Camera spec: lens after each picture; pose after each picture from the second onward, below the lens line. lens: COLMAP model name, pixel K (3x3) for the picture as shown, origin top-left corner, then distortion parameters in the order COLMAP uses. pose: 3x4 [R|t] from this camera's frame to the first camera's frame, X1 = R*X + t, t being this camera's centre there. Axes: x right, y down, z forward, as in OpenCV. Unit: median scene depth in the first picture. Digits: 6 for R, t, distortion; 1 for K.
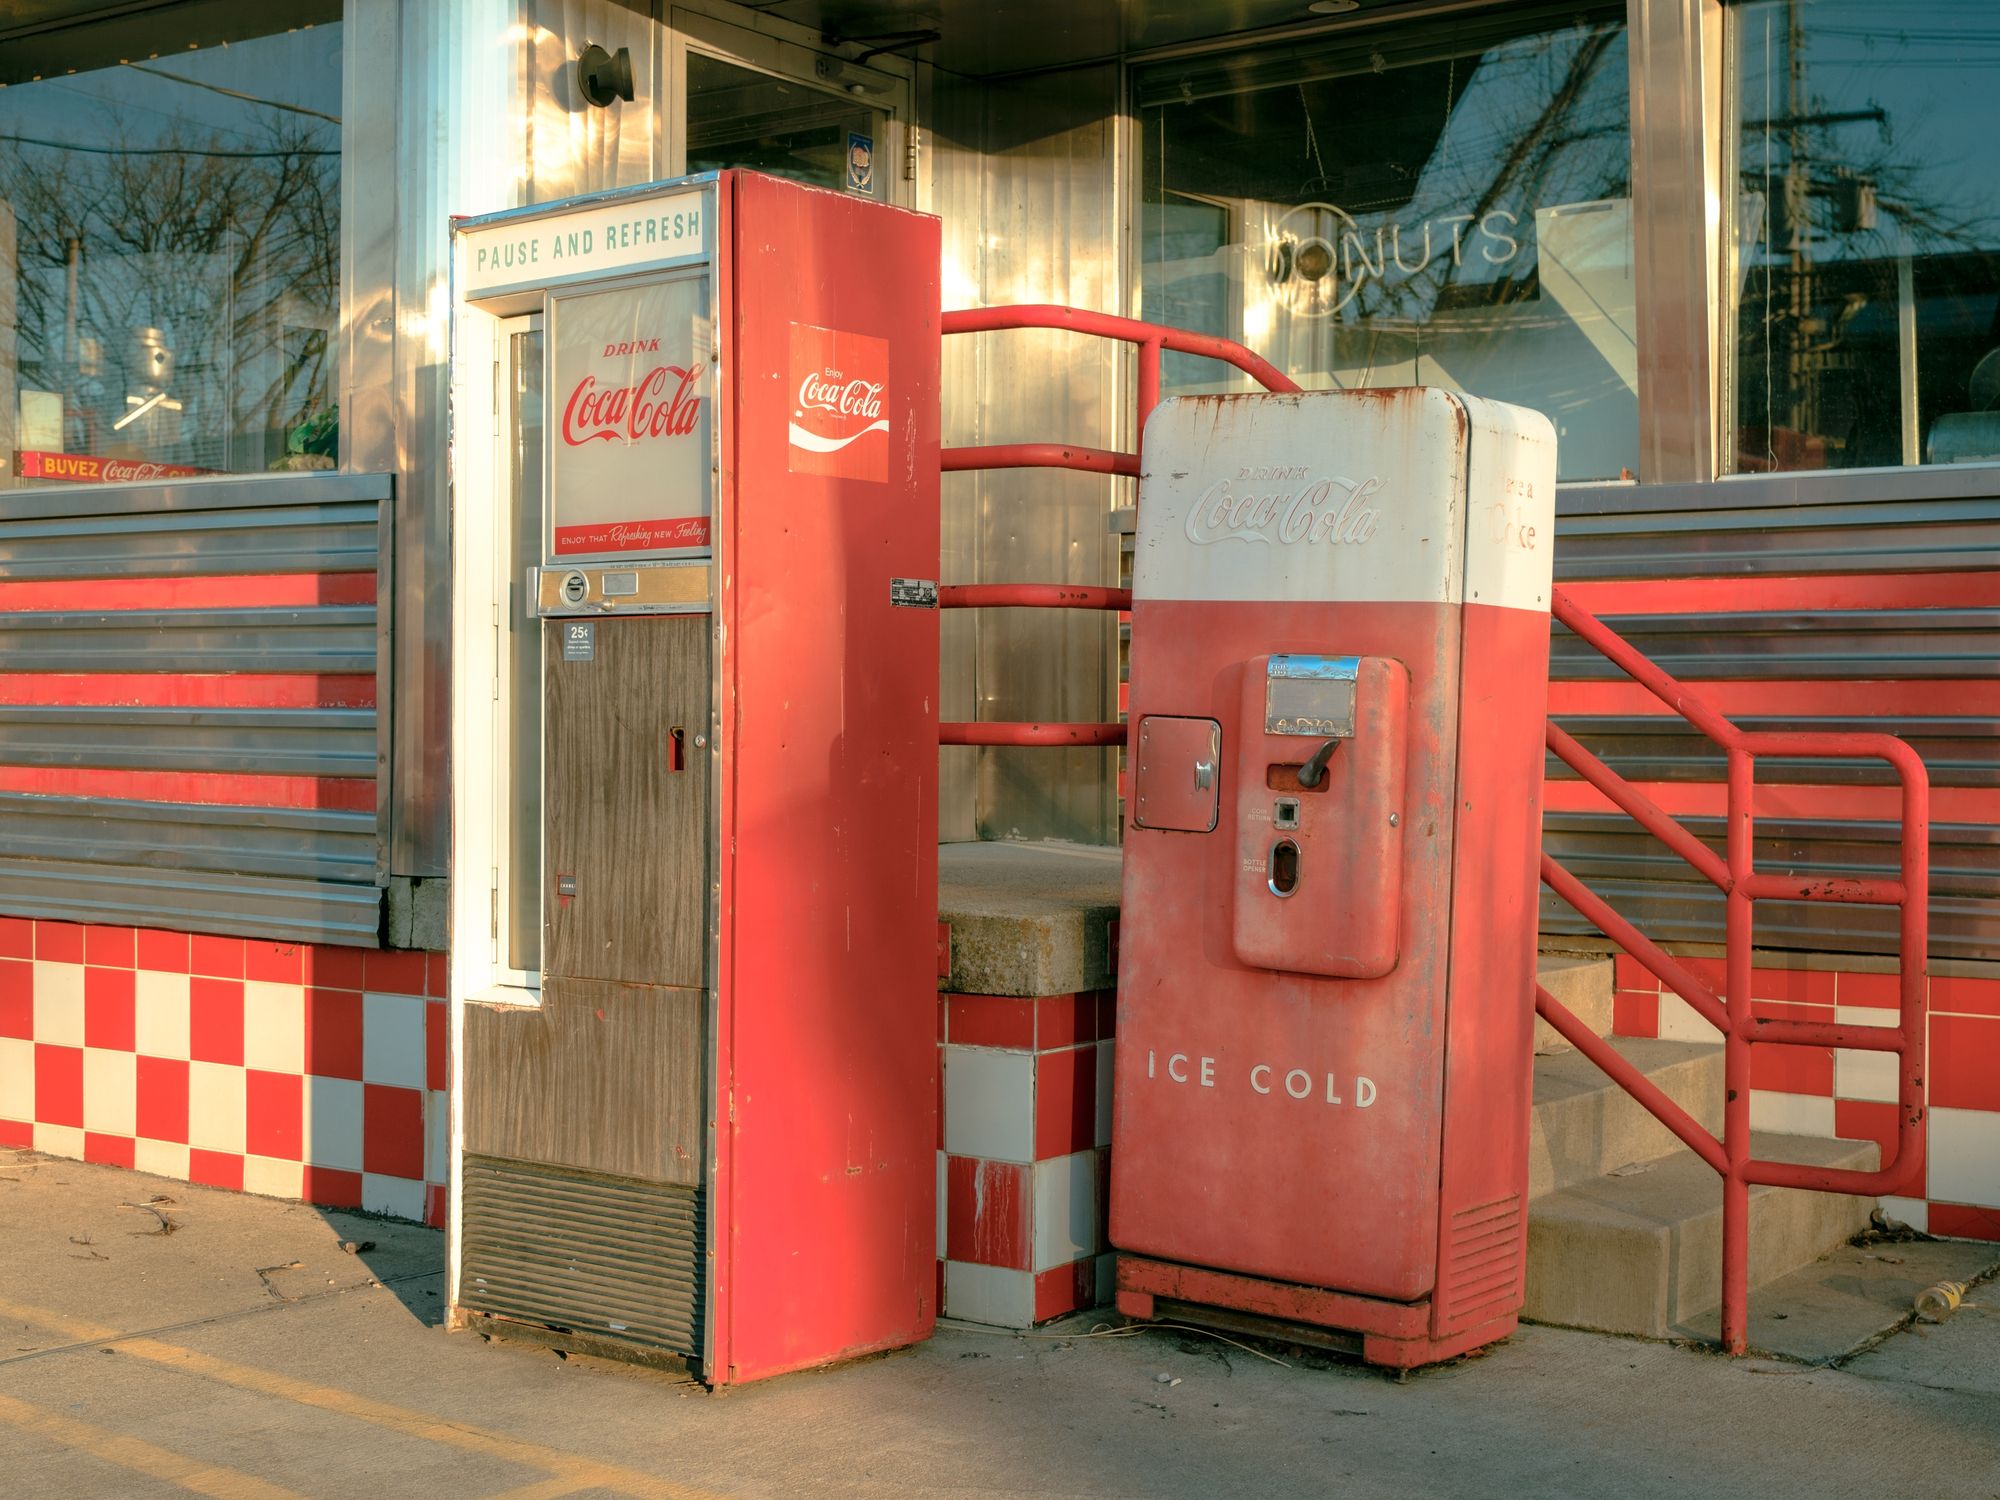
lens RADIAL K [[2744.6, 0, 999.3], [0, 2744.6, 754.9], [0, 0, 1]] dist [0.013473, 0.000000]
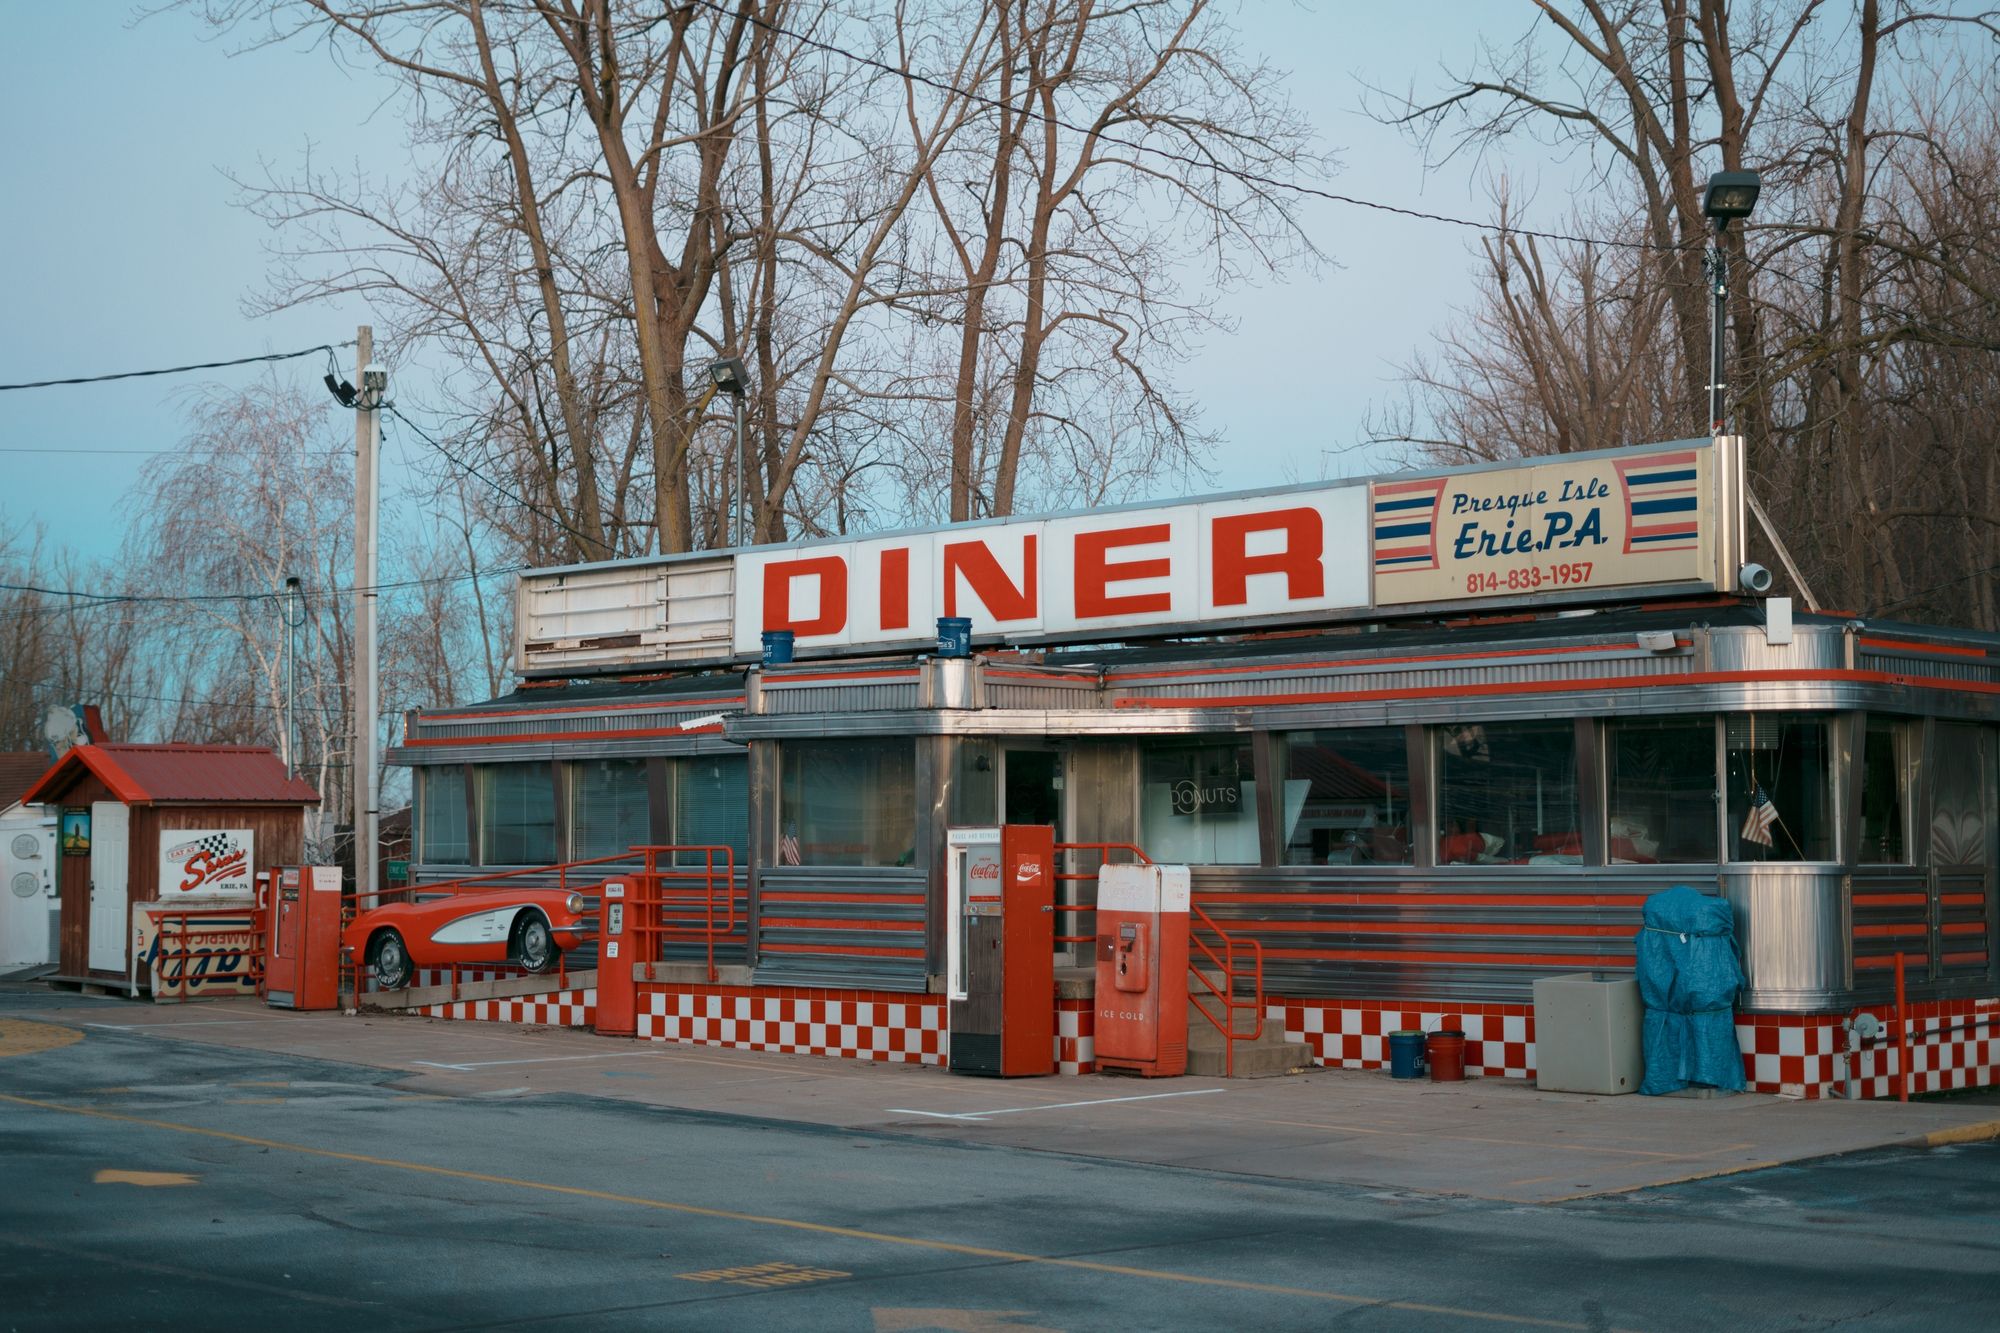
lens RADIAL K [[3103.2, 0, 1002.7], [0, 3103.2, 665.3], [0, 0, 1]] dist [-0.034468, 0.000000]
pose [[0.987917, -0.017387, -0.154006, 0.686628], [0.005456, 0.996973, -0.077553, -0.062054], [0.154889, 0.075776, 0.985022, -4.059566]]
